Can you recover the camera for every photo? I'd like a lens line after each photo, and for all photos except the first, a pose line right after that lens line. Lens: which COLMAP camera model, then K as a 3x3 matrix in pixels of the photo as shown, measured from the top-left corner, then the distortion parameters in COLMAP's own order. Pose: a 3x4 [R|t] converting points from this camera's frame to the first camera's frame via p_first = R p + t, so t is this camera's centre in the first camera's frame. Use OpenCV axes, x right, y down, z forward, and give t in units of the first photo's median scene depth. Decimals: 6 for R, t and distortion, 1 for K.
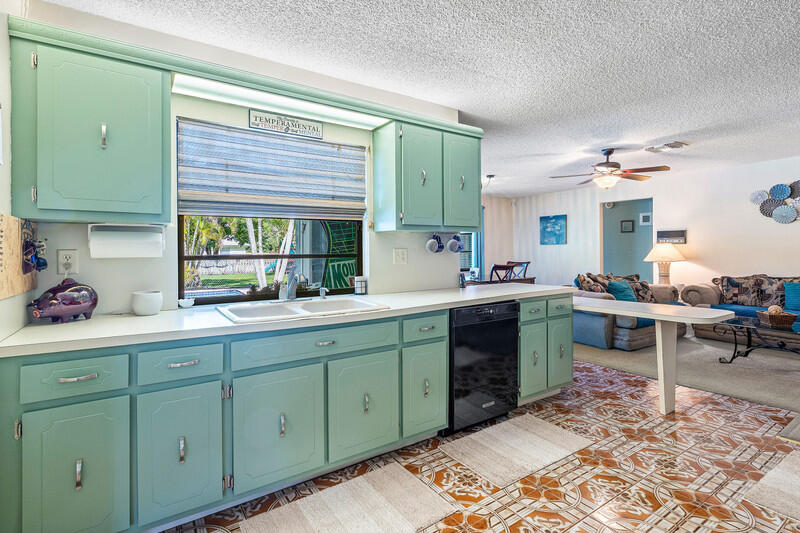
lens RADIAL K [[392.6, 0, 406.5], [0, 392.6, 248.3], [0, 0, 1]] dist [0.000792, -0.000912]
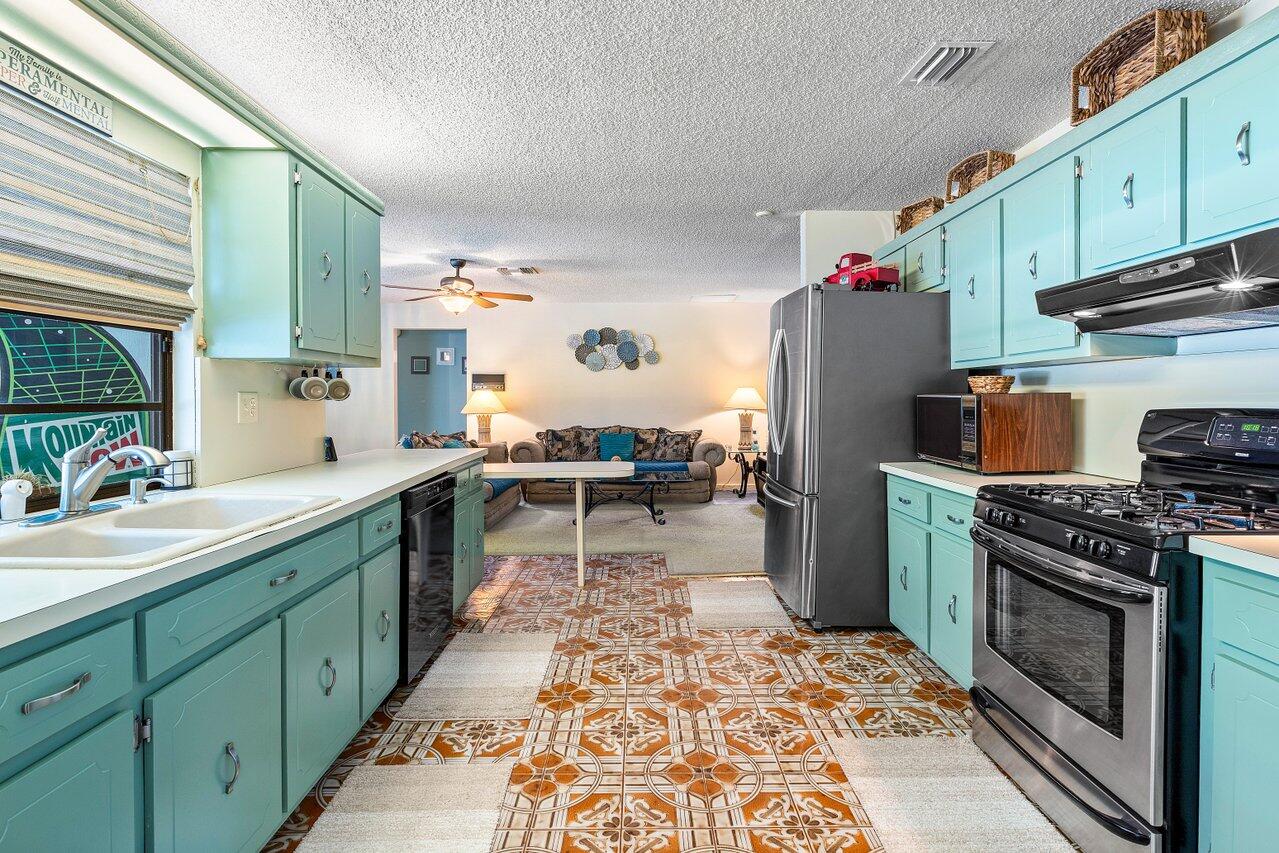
lens RADIAL K [[627.7, 0, 649.9], [0, 627.7, 397.4], [0, 0, 1]] dist [0.000792, -0.000912]
pose [[0.542216, 0.007456, 0.840206, -0.445571], [-0.009468, 0.999951, -0.002763, 0.004464], [-0.840186, -0.006457, 0.542260, 0.118019]]
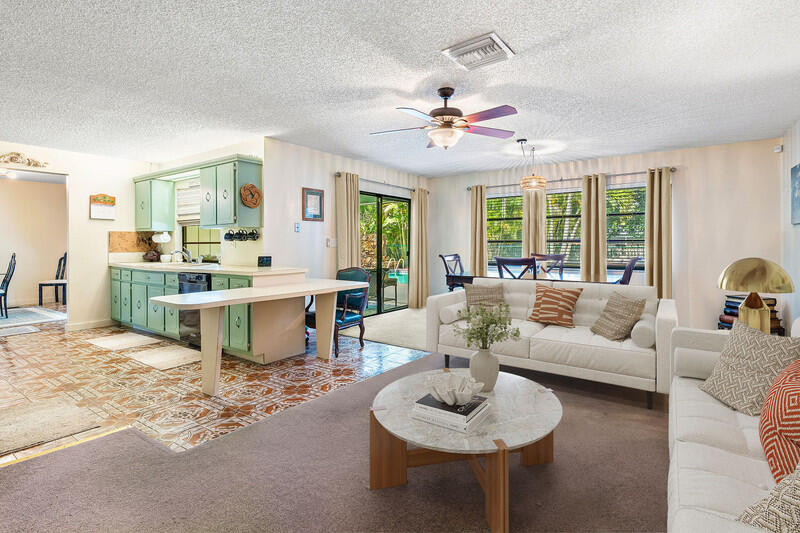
lens RADIAL K [[392.6, 0, 406.5], [0, 392.6, 248.3], [0, 0, 1]] dist [0.000792, -0.000912]
pose [[0.353663, 0.009988, -0.935319, 1.865186], [0.002932, 0.999926, 0.011787, 0.023331], [0.935368, -0.006911, 0.353608, 1.155503]]
